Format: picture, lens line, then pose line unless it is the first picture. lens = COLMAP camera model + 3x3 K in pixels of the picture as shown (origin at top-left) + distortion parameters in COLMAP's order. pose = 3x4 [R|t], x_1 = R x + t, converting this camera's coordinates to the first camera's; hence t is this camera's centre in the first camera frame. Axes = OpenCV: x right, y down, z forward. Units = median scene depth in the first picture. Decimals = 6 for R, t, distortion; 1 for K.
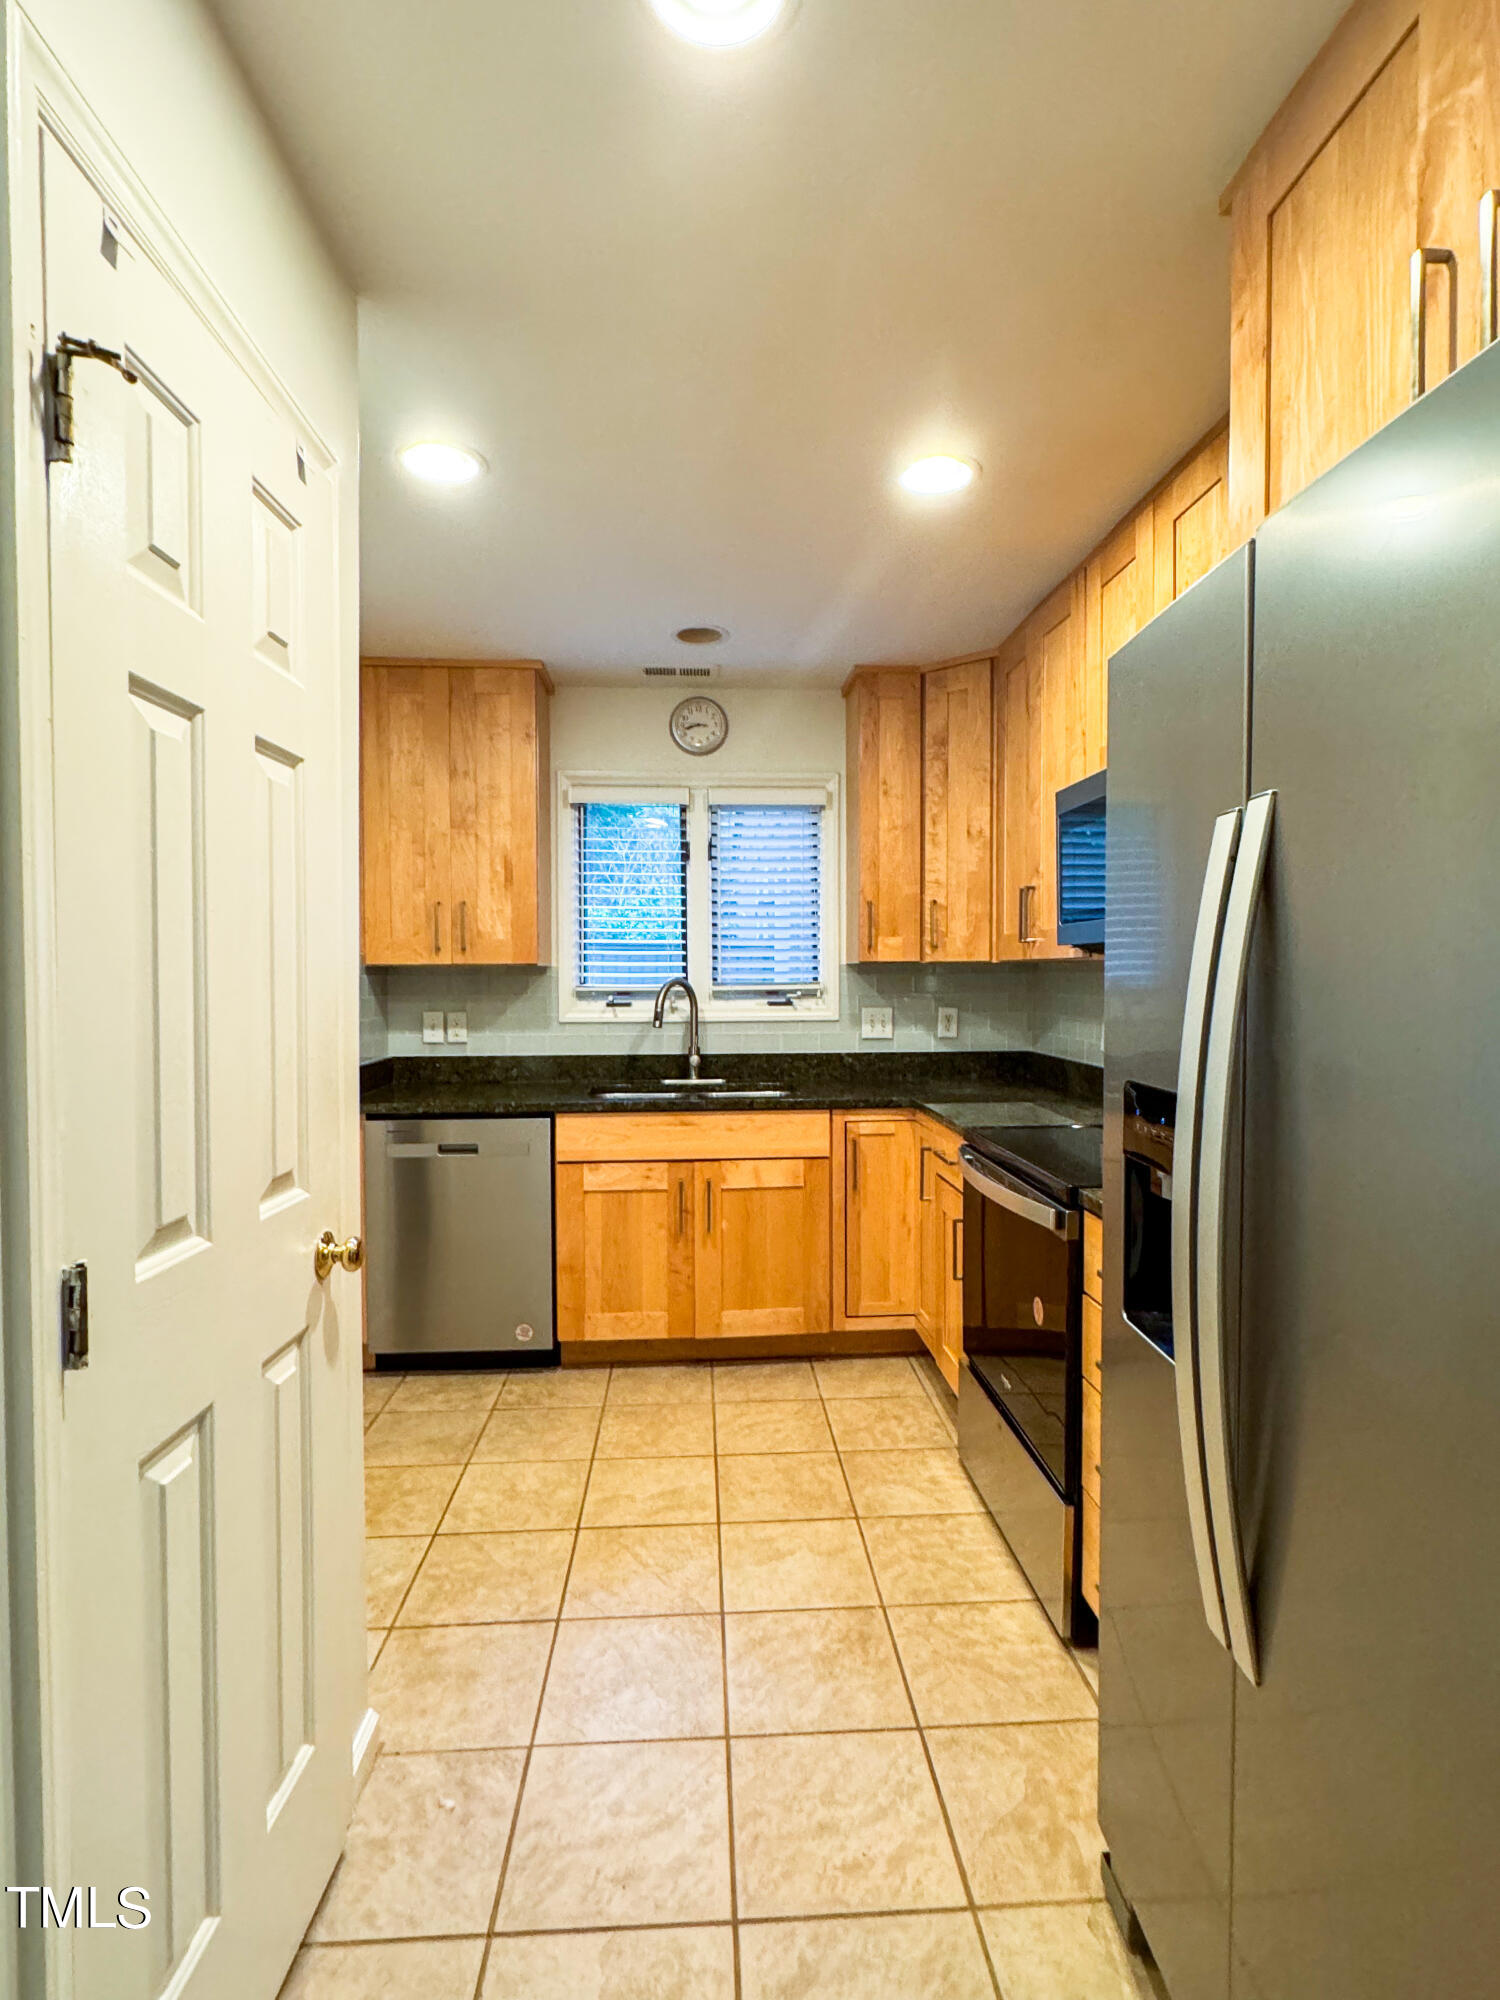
lens RADIAL K [[994.5, 0, 747.2], [0, 994.5, 992.5], [0, 0, 1]] dist [-0.002300, -0.000409]
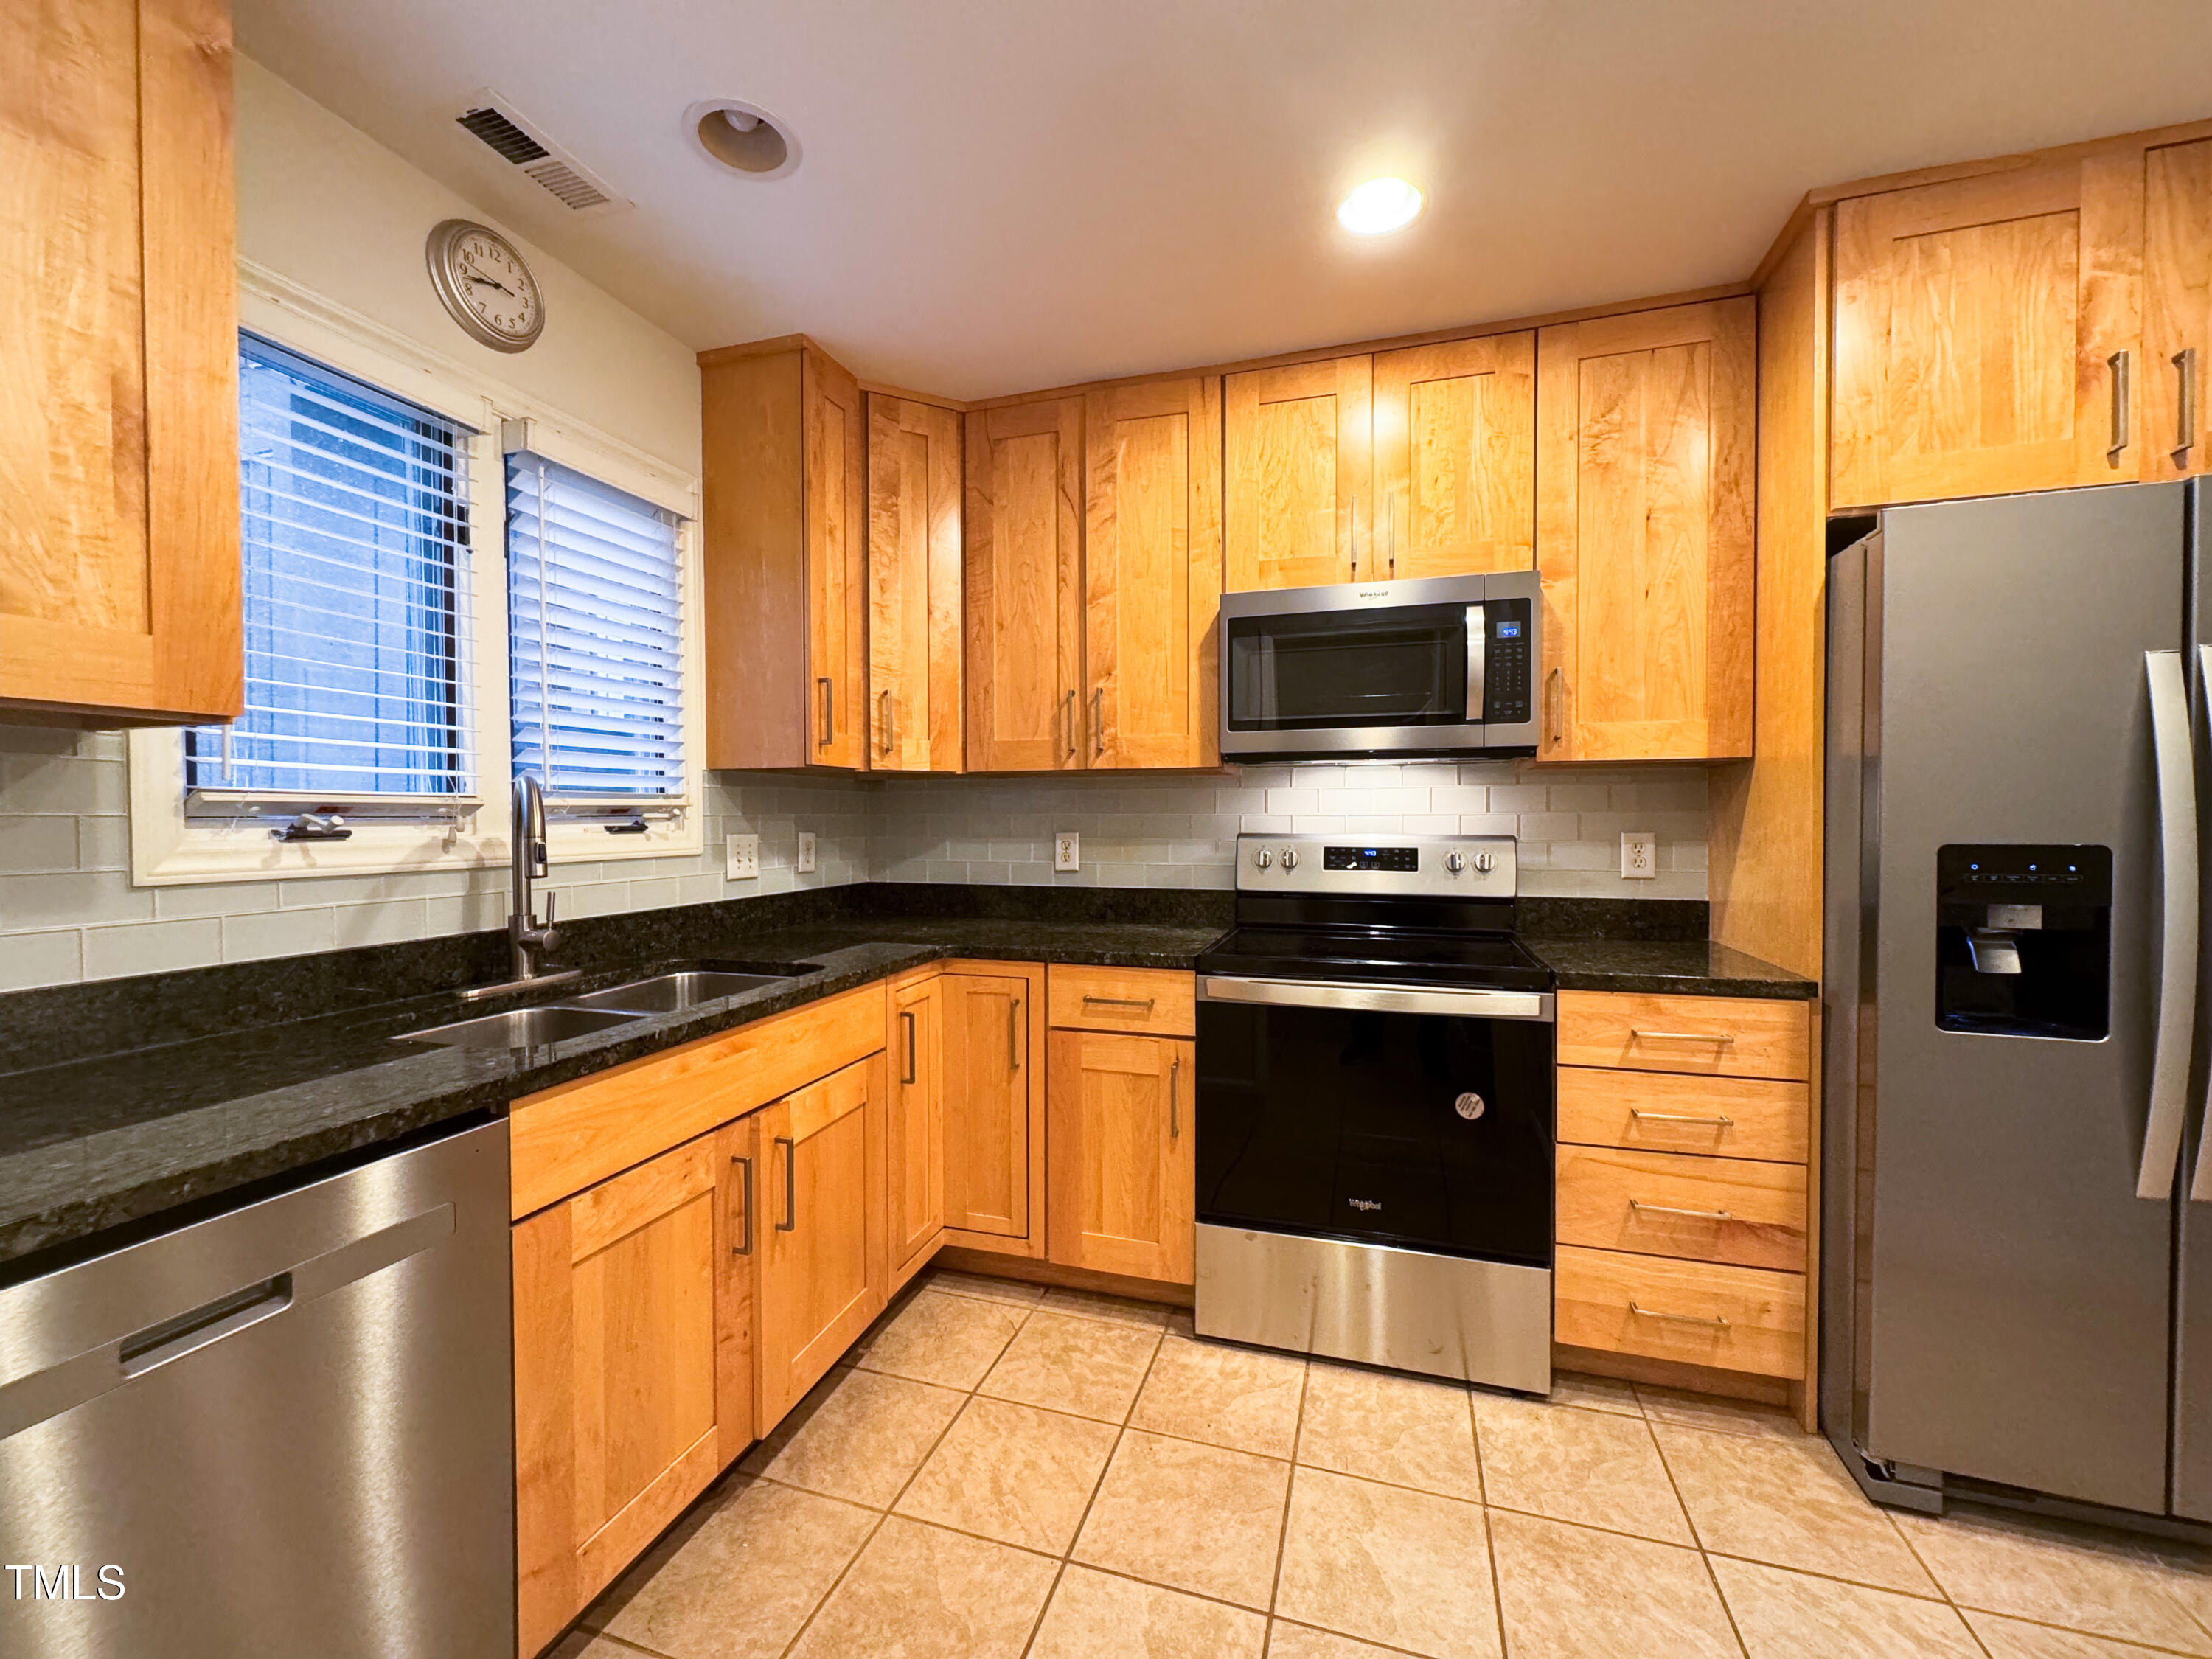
lens RADIAL K [[886.9, 0, 1102.7], [0, 886.9, 831.8], [0, 0, 1]] dist [-0.001993, -0.000376]
pose [[0.353341, -0.012563, 0.935410, -0.397491], [0.019331, 0.999794, 0.006125, 0.016278], [-0.935295, 0.015918, 0.353511, 0.596266]]
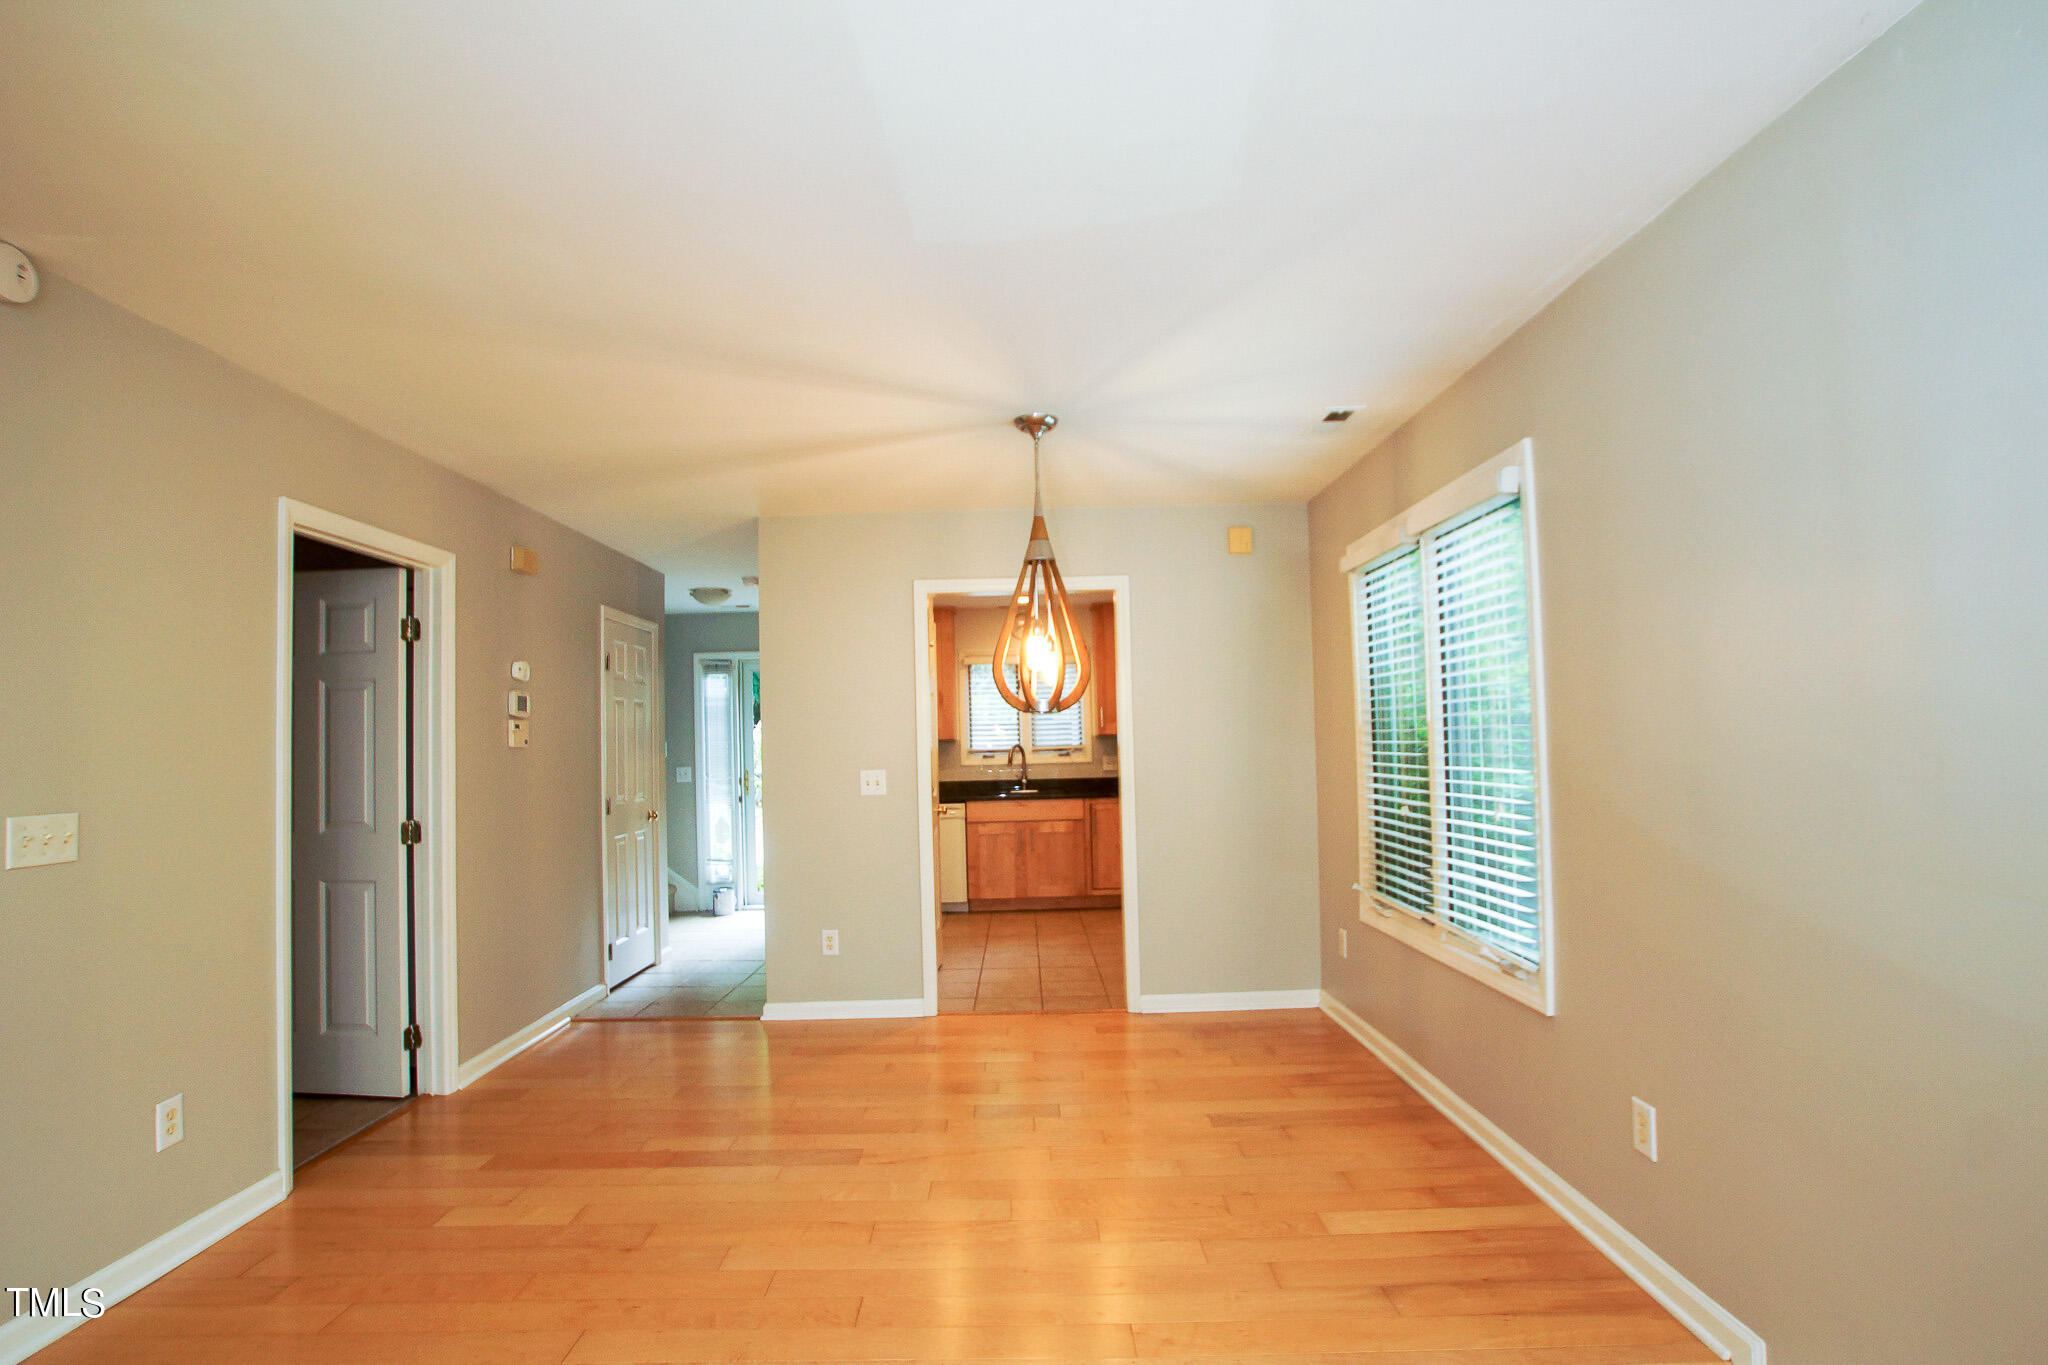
lens RADIAL K [[981.7, 0, 1025.6], [0, 981.7, 695.1], [0, 0, 1]] dist [-0.015513, 0.002467]
pose [[0.999202, -0.017106, -0.036086, 0.032187], [0.014723, 0.997757, -0.065301, 0.020275], [0.037122, 0.064718, 0.997213, -1.235246]]
